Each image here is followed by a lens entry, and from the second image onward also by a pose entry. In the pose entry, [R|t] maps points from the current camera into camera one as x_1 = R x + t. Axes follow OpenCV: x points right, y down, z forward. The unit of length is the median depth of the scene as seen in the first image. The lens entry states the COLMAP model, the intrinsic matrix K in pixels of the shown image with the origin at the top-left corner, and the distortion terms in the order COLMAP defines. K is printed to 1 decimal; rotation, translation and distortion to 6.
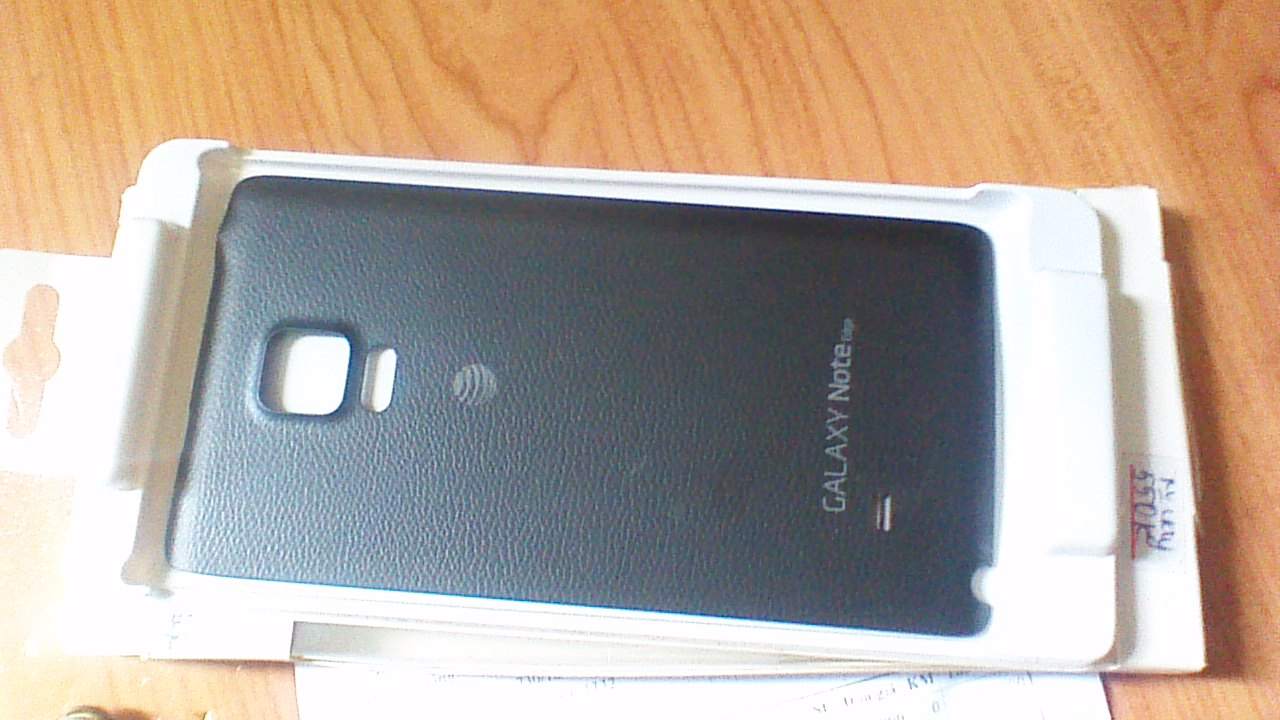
lens RADIAL K [[1138.1, 0, 639.9], [0, 1138.1, 396.3], [0, 0, 1]] dist [-0.013029, -0.010889]
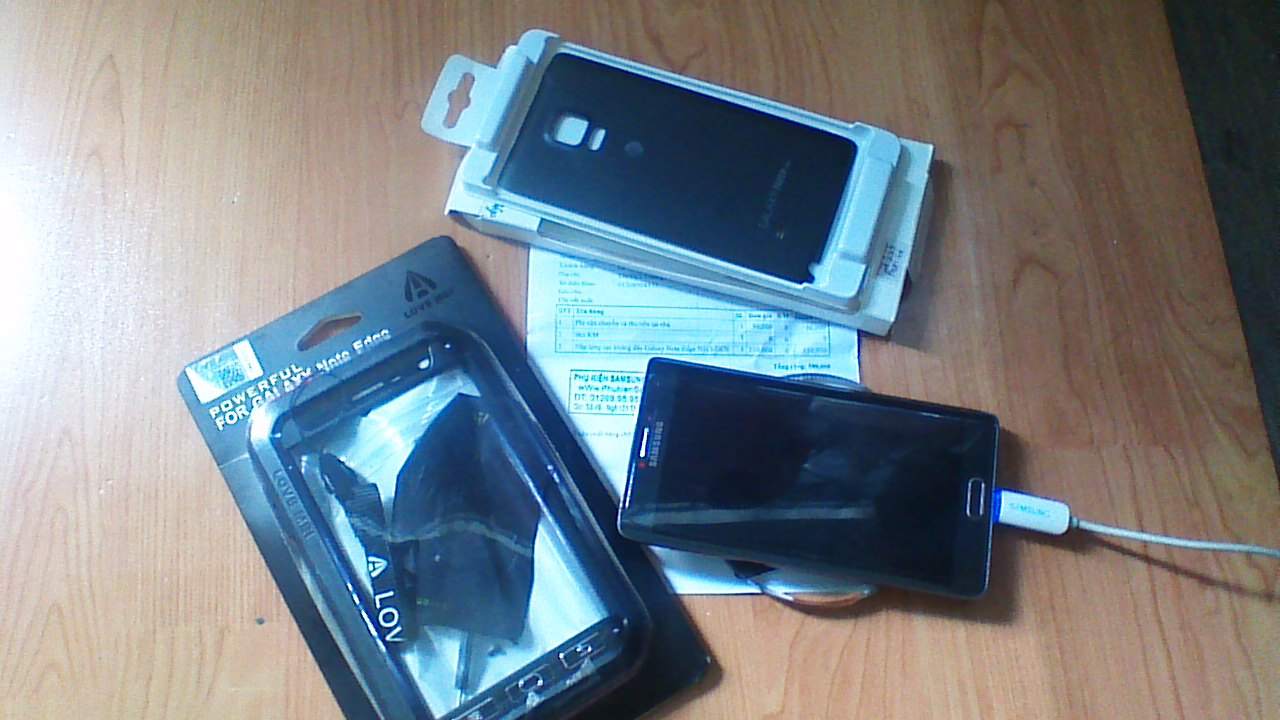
lens RADIAL K [[1138.1, 0, 639.9], [0, 1138.1, 396.3], [0, 0, 1]] dist [-0.013029, -0.010889]
pose [[0.966619, 0.249002, -0.060371, 0.144156], [-0.253169, 0.964464, -0.075594, 0.670265], [0.039403, 0.088355, 0.995309, -1.361691]]
